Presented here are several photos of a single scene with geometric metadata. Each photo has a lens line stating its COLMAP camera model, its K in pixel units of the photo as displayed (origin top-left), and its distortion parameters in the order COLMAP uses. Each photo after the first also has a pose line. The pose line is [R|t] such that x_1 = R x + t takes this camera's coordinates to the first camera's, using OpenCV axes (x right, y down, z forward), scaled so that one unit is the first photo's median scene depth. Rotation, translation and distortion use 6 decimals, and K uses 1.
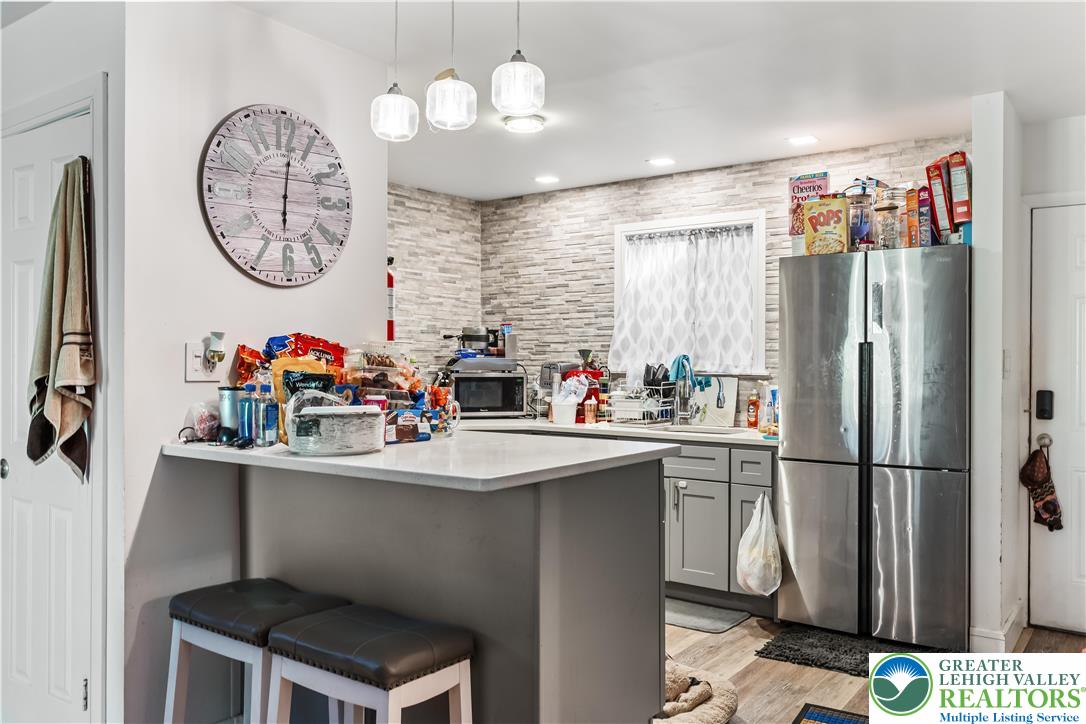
lens RADIAL K [[841.0, 0, 544.9], [0, 841.0, 360.5], [0, 0, 1]] dist [0.011539, 0.002231]
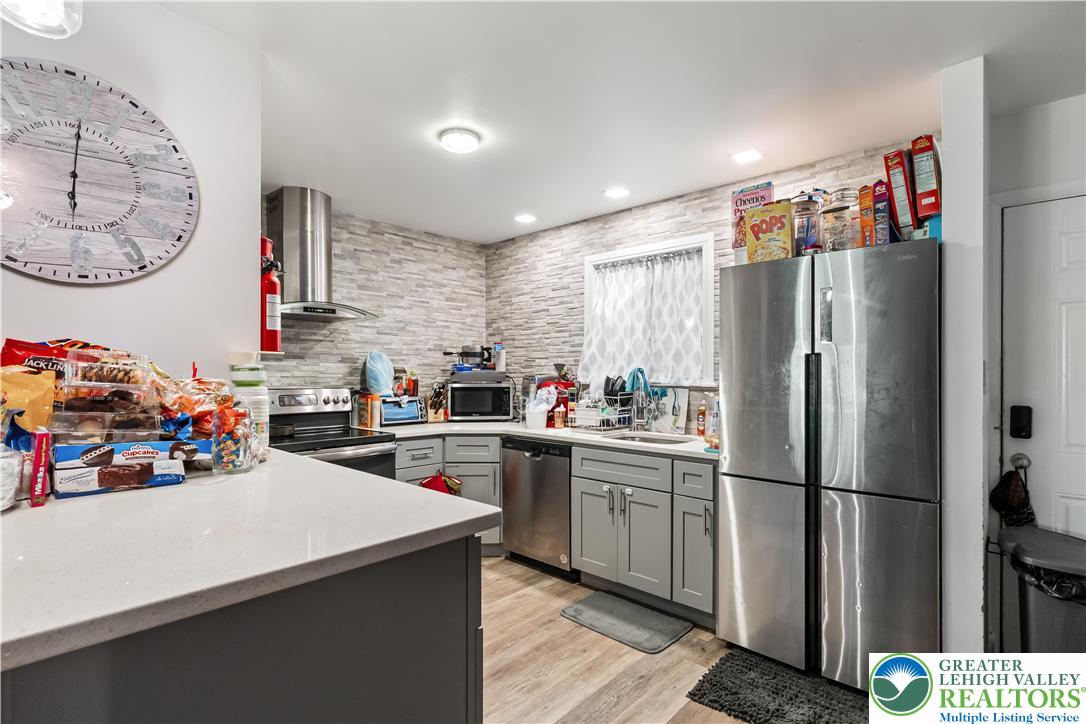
lens RADIAL K [[519.0, 0, 540.9], [0, 519.0, 369.6], [0, 0, 1]] dist [0.005663, 0.000527]
pose [[0.993252, -0.000760, -0.115971, 0.124225], [0.000003, 0.999979, -0.006530, -0.000183], [0.115974, 0.006486, 0.993231, 0.329114]]
